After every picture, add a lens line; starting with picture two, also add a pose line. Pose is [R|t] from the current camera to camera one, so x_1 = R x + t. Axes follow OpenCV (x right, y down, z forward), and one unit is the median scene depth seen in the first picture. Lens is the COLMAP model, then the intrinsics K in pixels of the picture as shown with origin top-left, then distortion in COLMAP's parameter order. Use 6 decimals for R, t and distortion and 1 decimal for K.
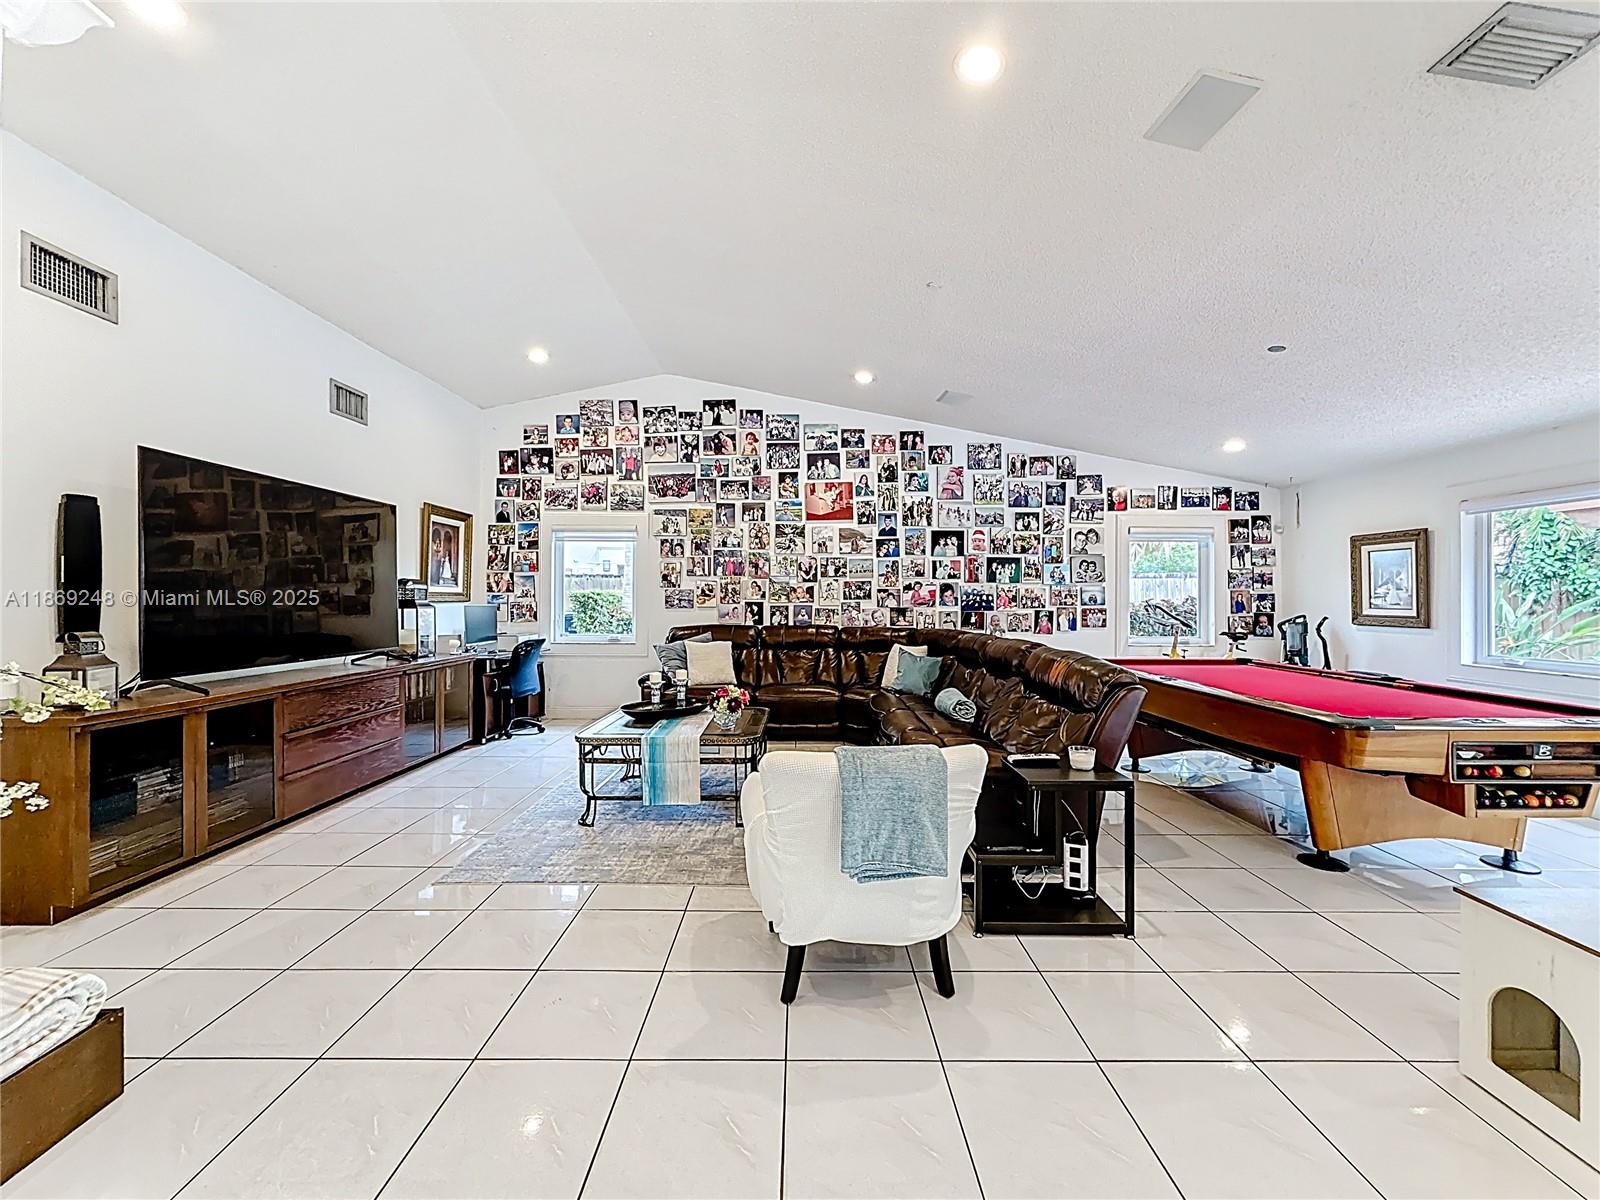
lens RADIAL K [[643.2, 0, 791.6], [0, 643.2, 600.0], [0, 0, 1]] dist [0.002711, -0.000783]
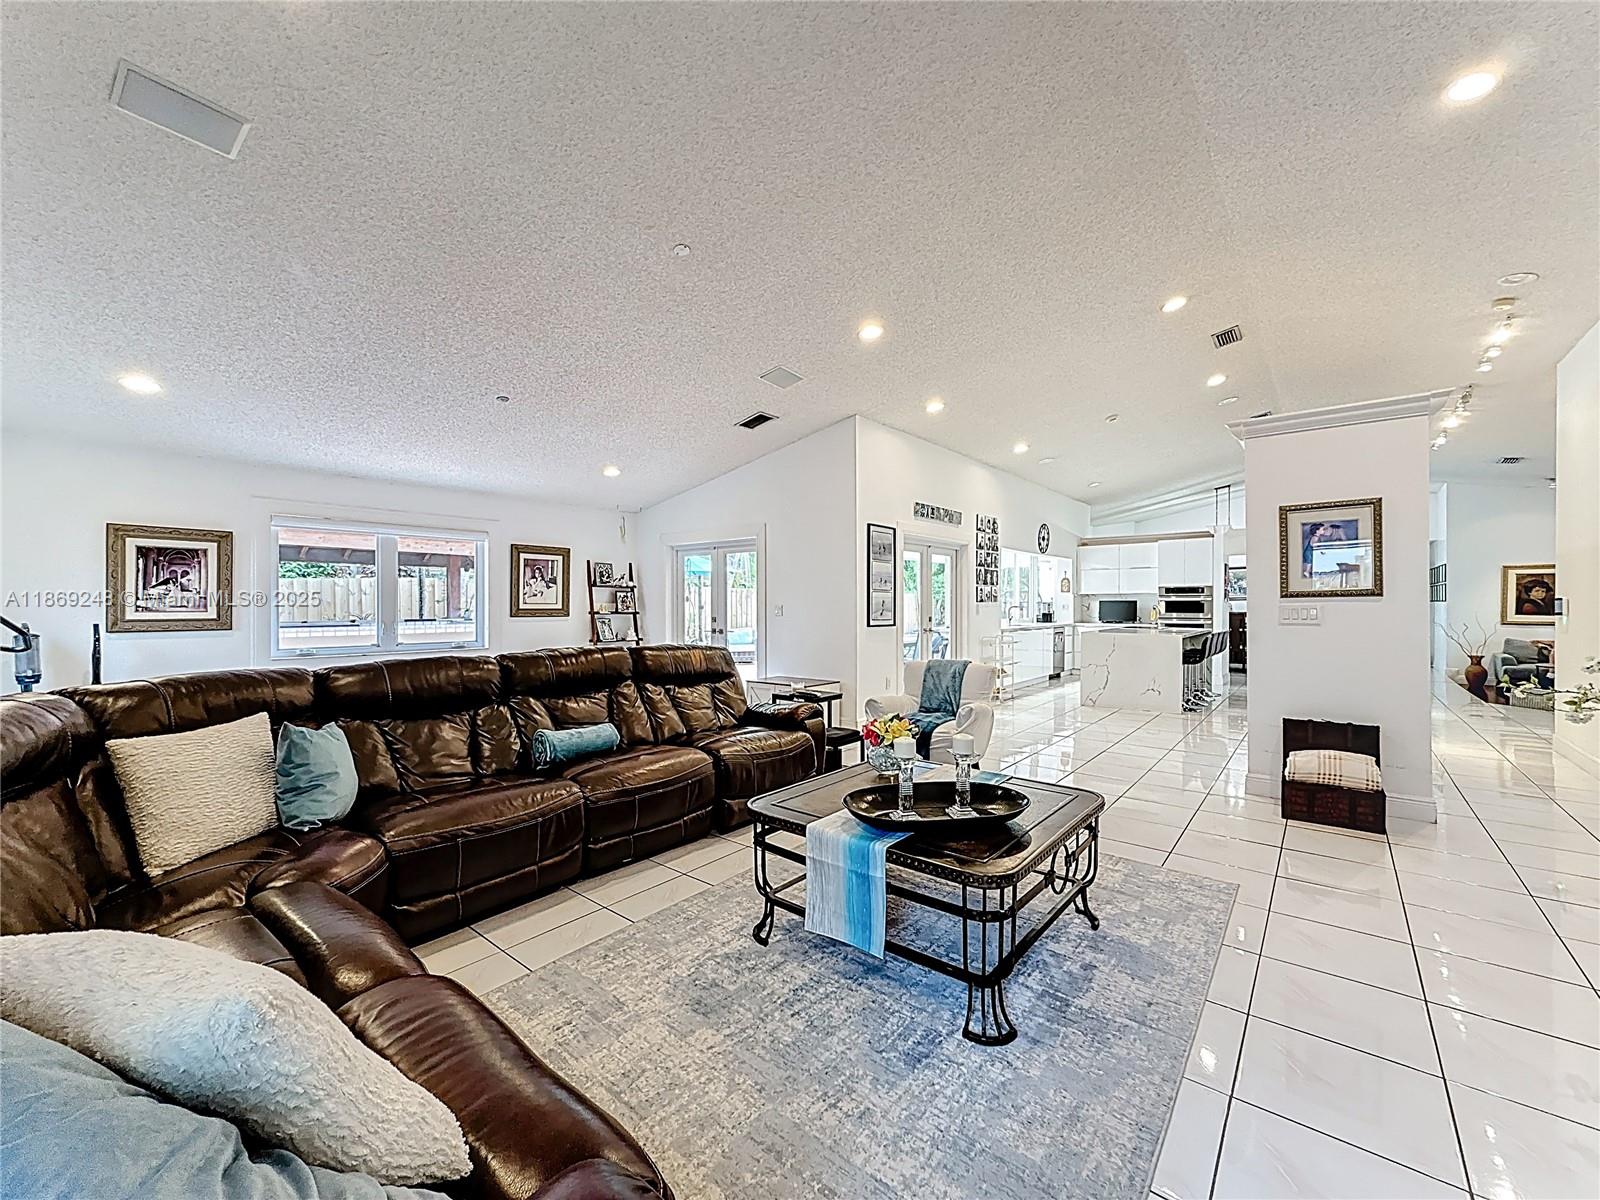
lens RADIAL K [[643.2, 0, 790.6], [0, 643.2, 602.6], [0, 0, 1]] dist [0.002711, -0.000783]
pose [[-0.772216, 0.001314, 0.635359, -0.257621], [0.001772, 0.999998, 0.000085, 0.001688], [-0.635358, 0.001192, -0.772217, 0.909234]]
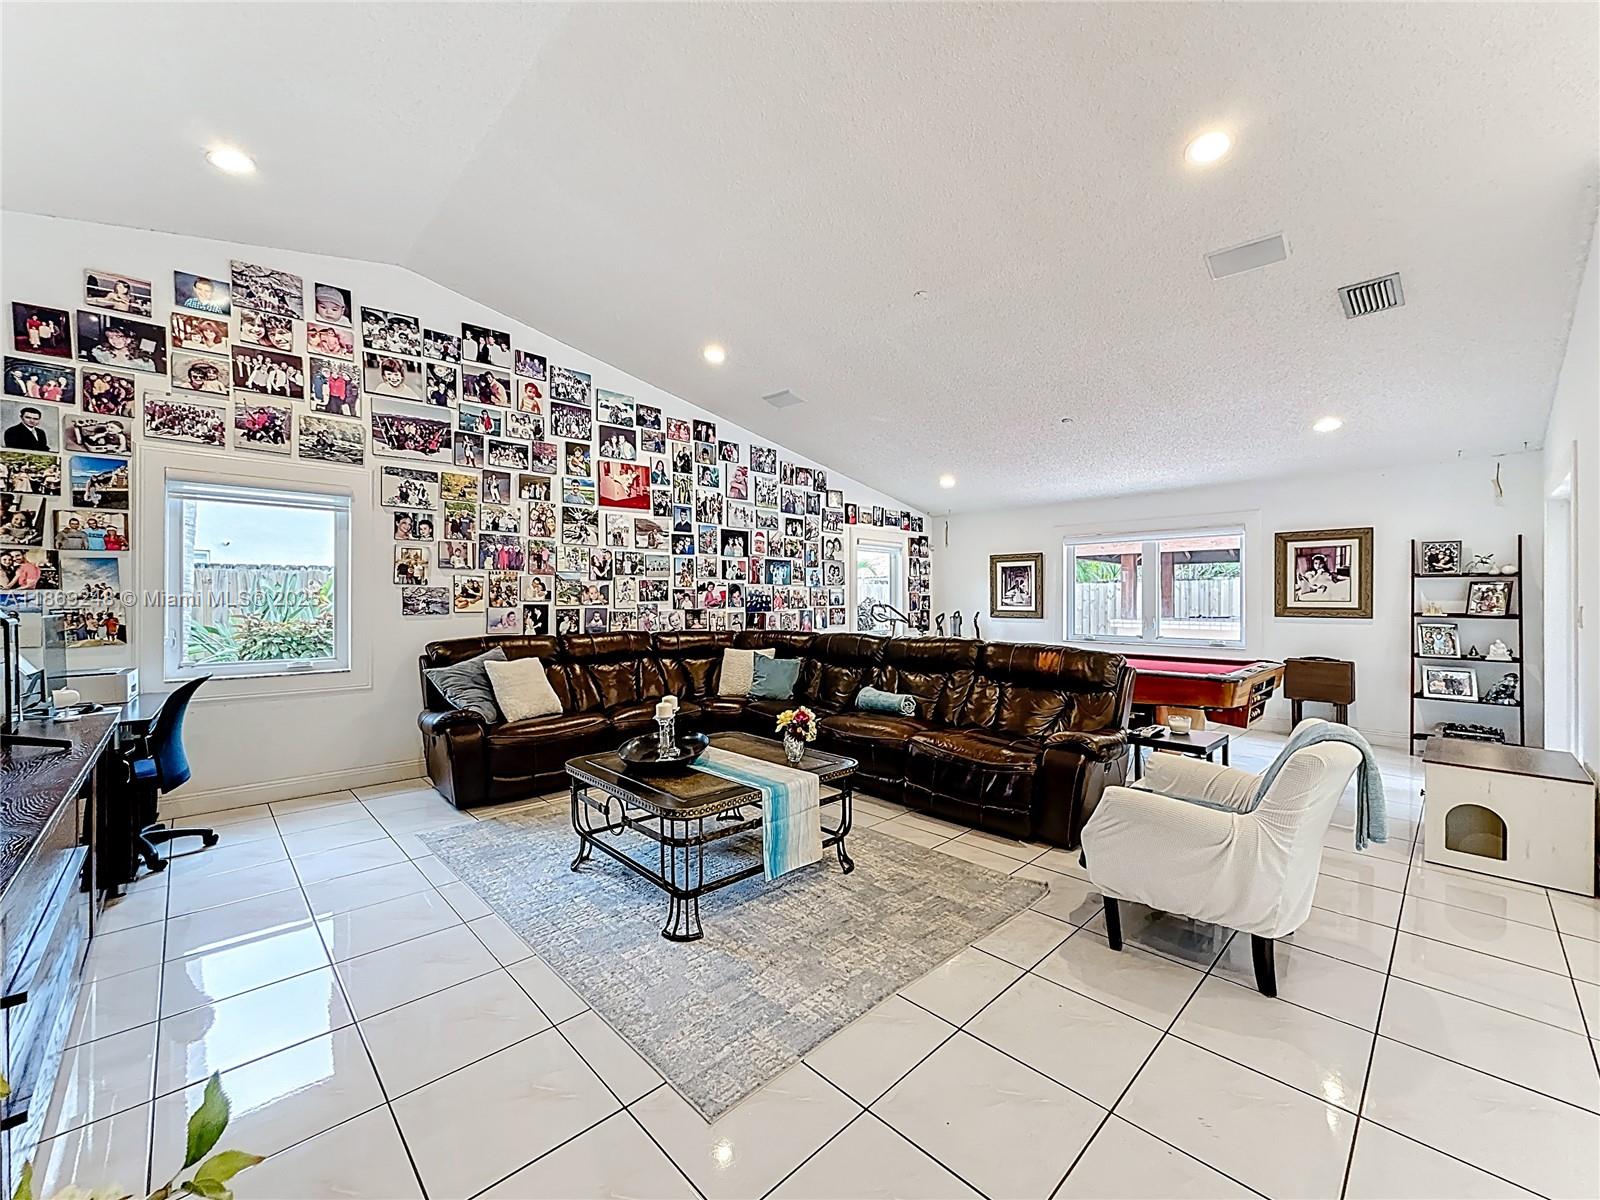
lens RADIAL K [[643.2, 0, 784.9], [0, 643.2, 602.8], [0, 0, 1]] dist [0.002711, -0.000783]
pose [[0.720635, -0.005869, 0.693290, -0.380297], [0.003794, 0.999983, 0.004521, -0.001547], [-0.693305, -0.000628, 0.720644, 0.239902]]
